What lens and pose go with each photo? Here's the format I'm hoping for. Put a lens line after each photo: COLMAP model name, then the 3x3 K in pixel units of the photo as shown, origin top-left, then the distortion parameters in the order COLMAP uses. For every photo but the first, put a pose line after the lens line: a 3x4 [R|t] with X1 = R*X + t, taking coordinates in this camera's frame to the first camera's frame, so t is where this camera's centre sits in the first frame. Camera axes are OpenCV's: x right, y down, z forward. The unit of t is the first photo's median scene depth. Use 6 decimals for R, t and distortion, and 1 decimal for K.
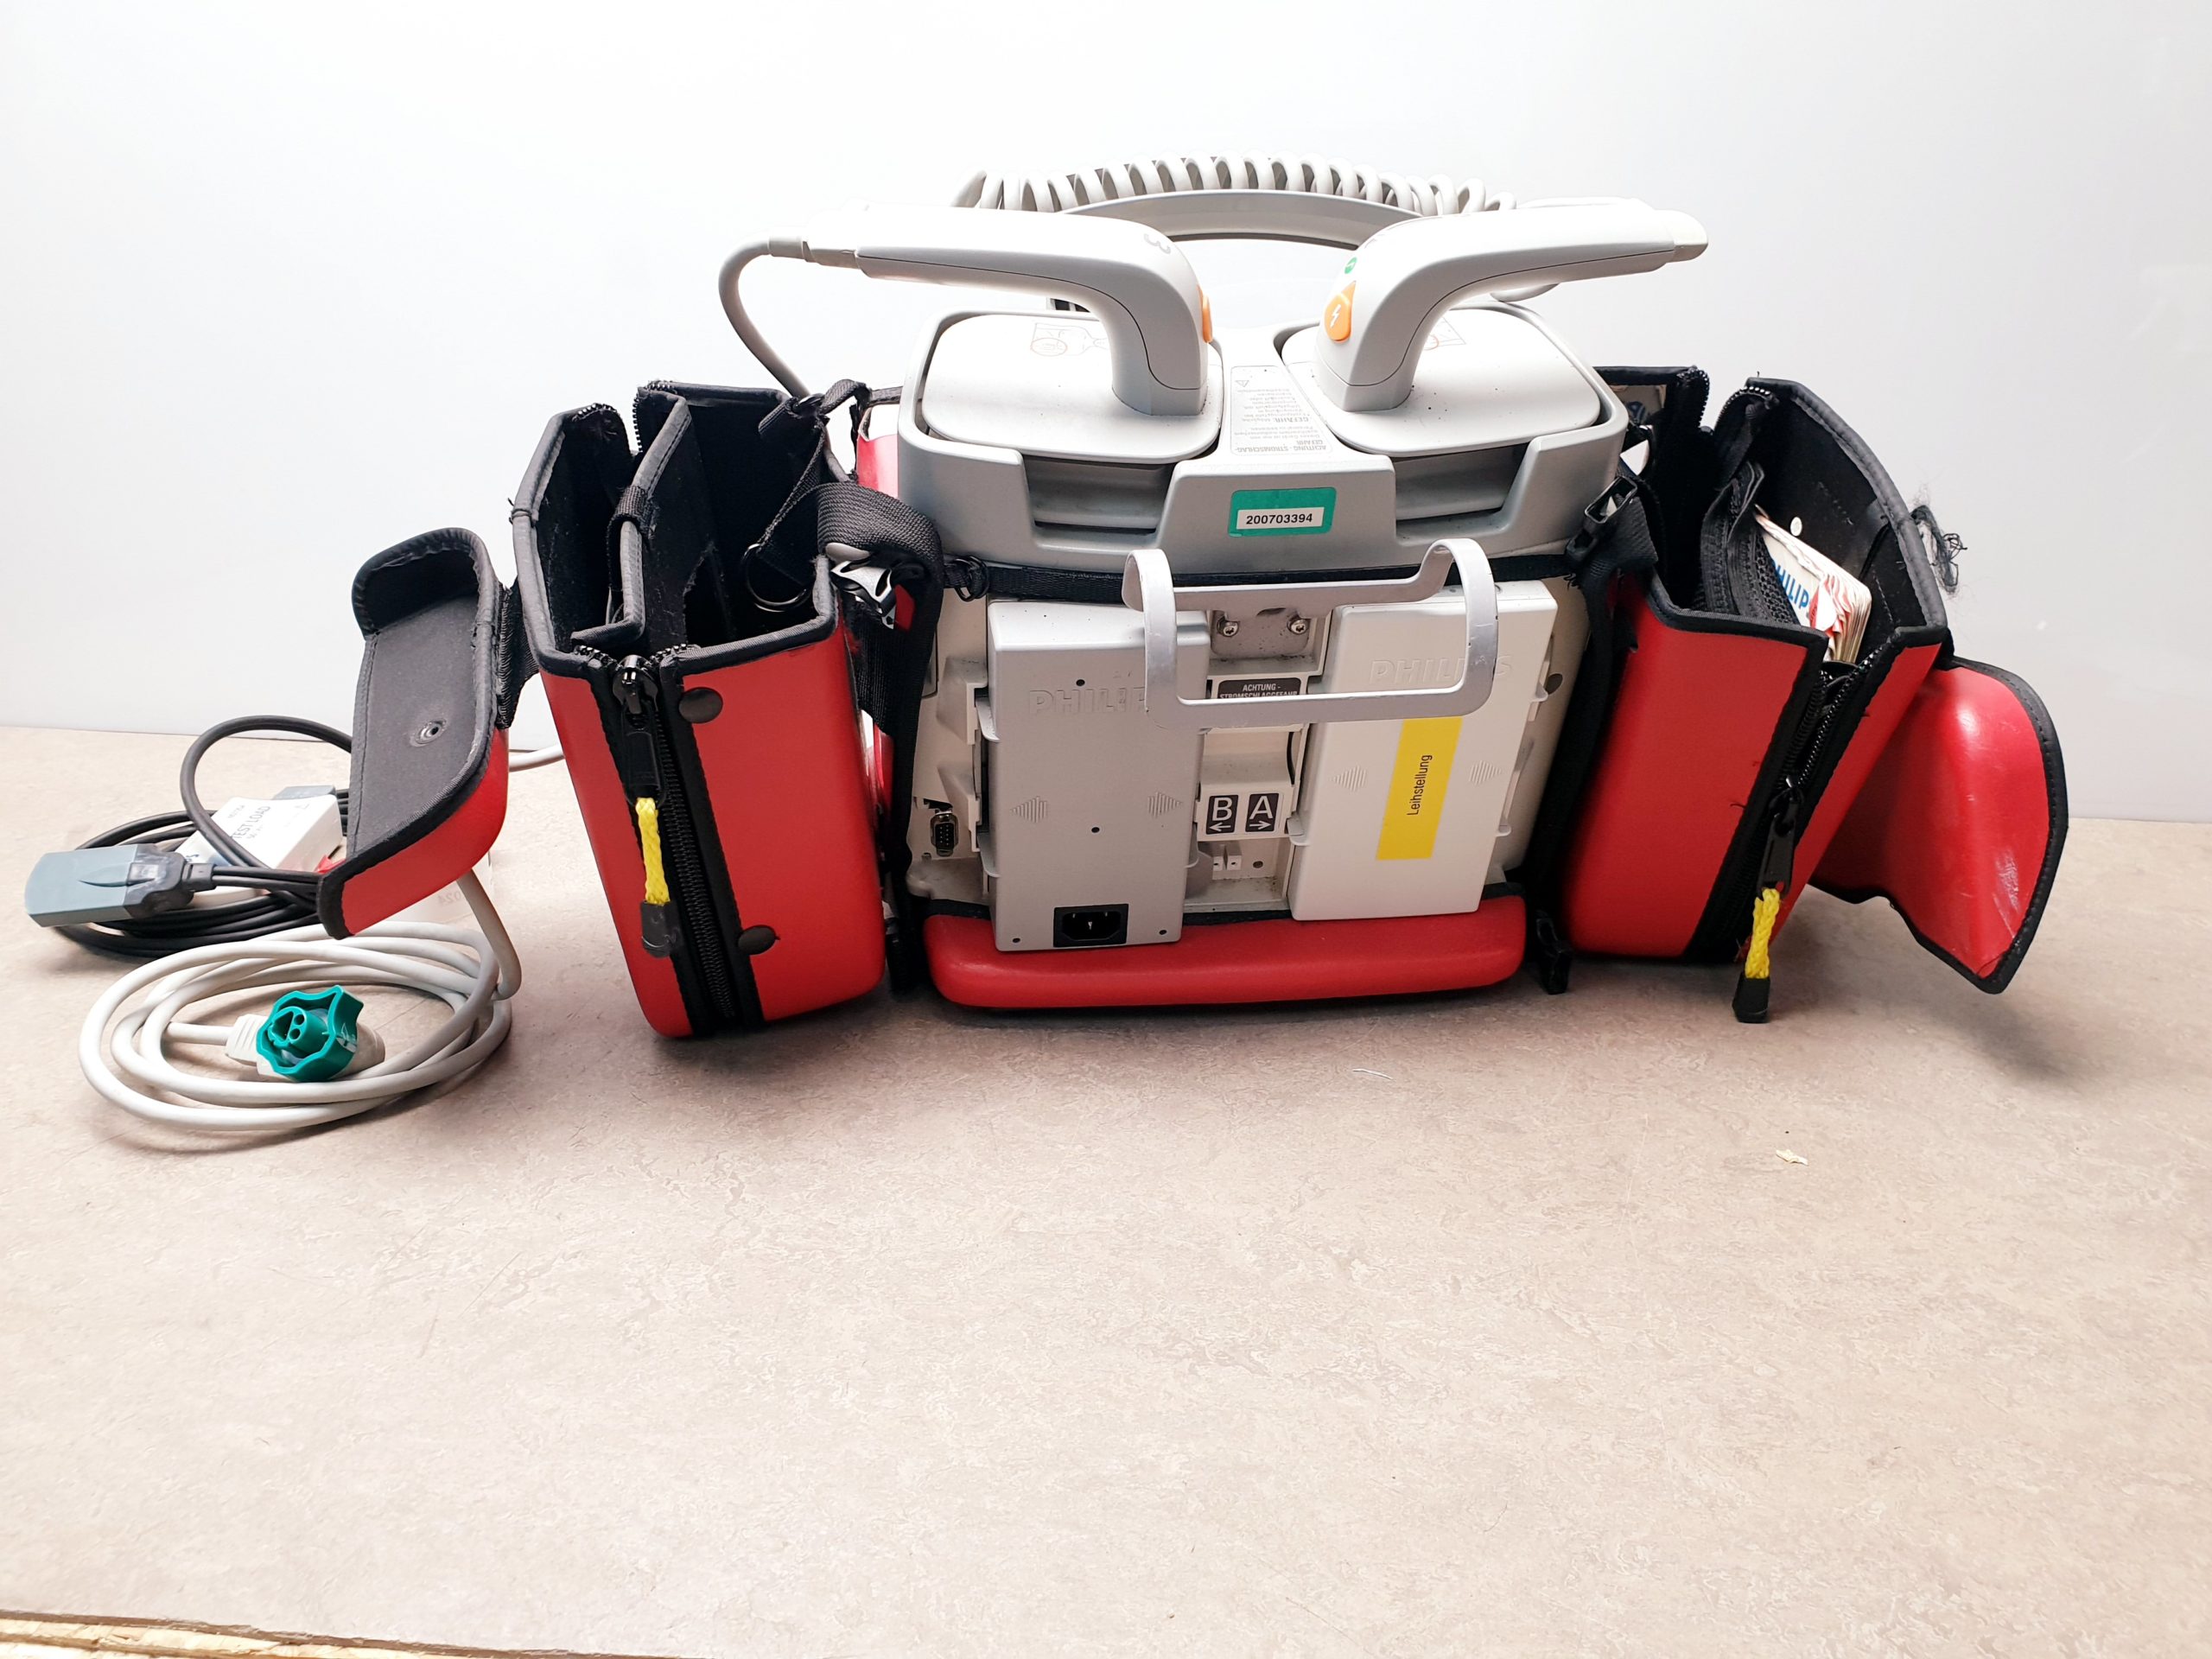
lens RADIAL K [[1816.2, 0, 1146.3], [0, 1816.2, 828.9], [0, 0, 1]] dist [-0.042000, 0.088274]
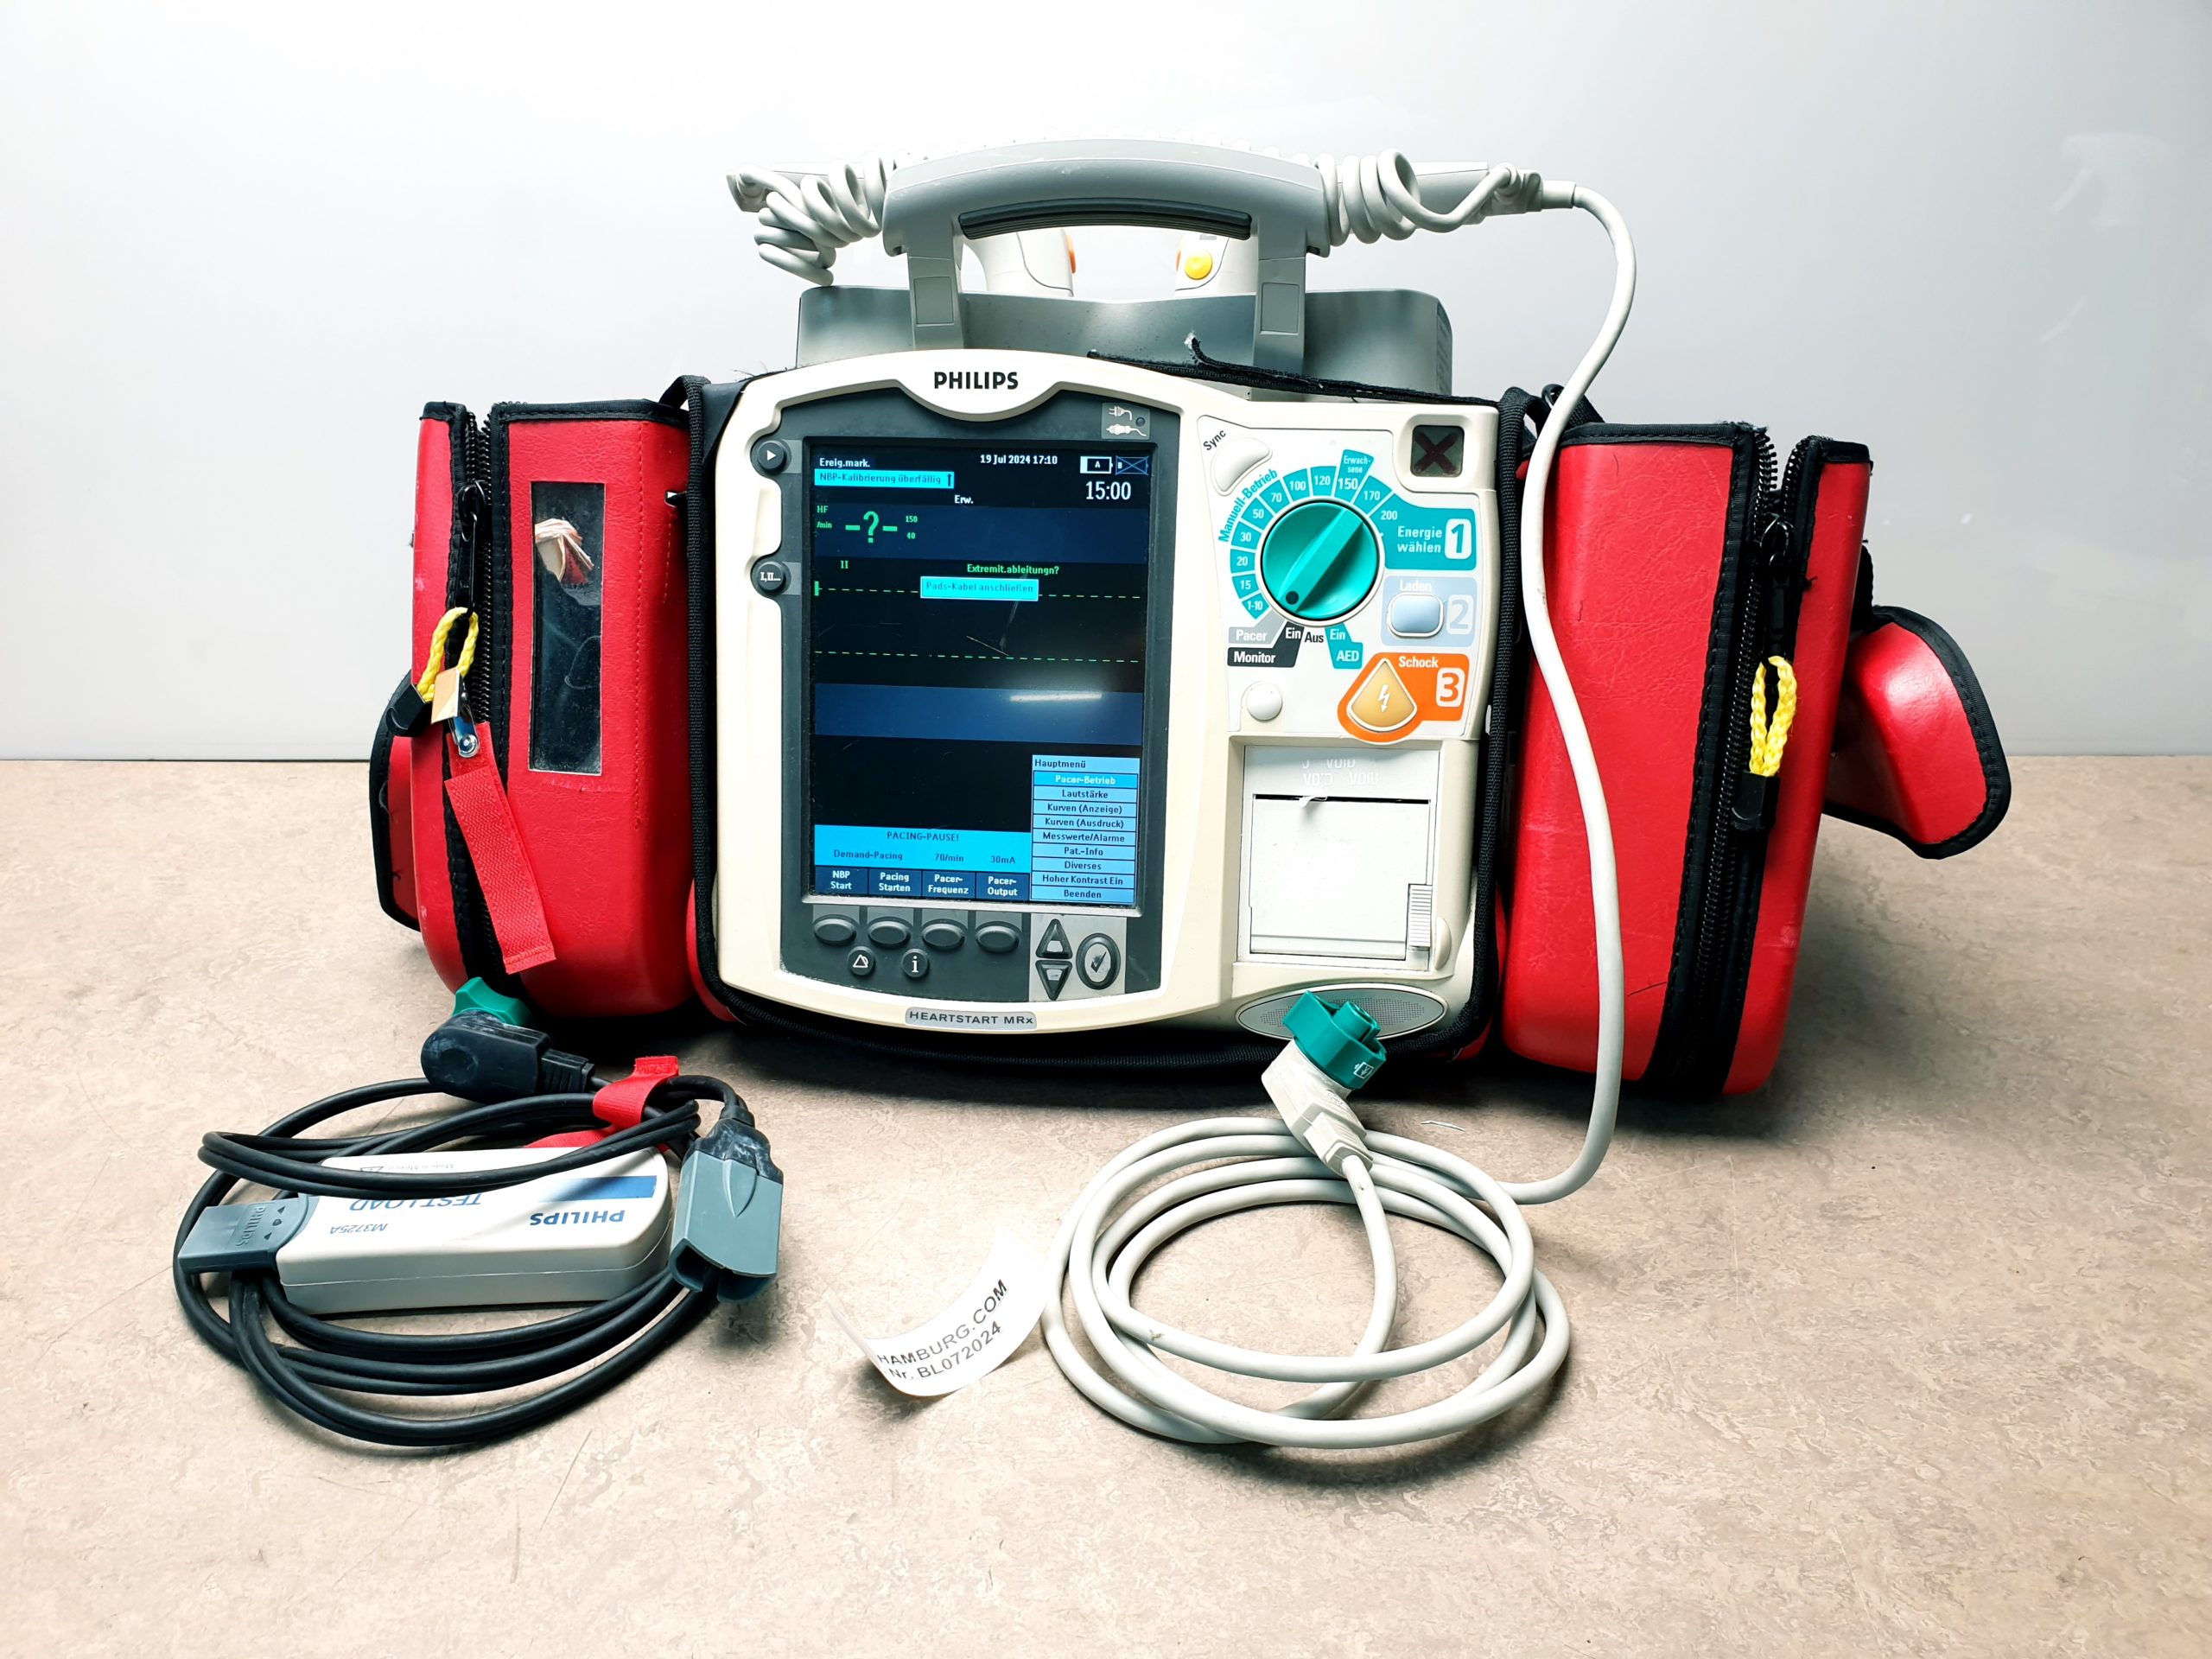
lens RADIAL K [[1799.0, 0, 1107.9], [0, 1799.0, 854.1], [0, 0, 1]] dist [-0.001905, 0.023507]
pose [[0.995116, -0.057336, 0.080350, -0.148268], [0.048074, 0.992453, 0.112808, -0.153365], [-0.086212, -0.108394, 0.990363, 0.107807]]
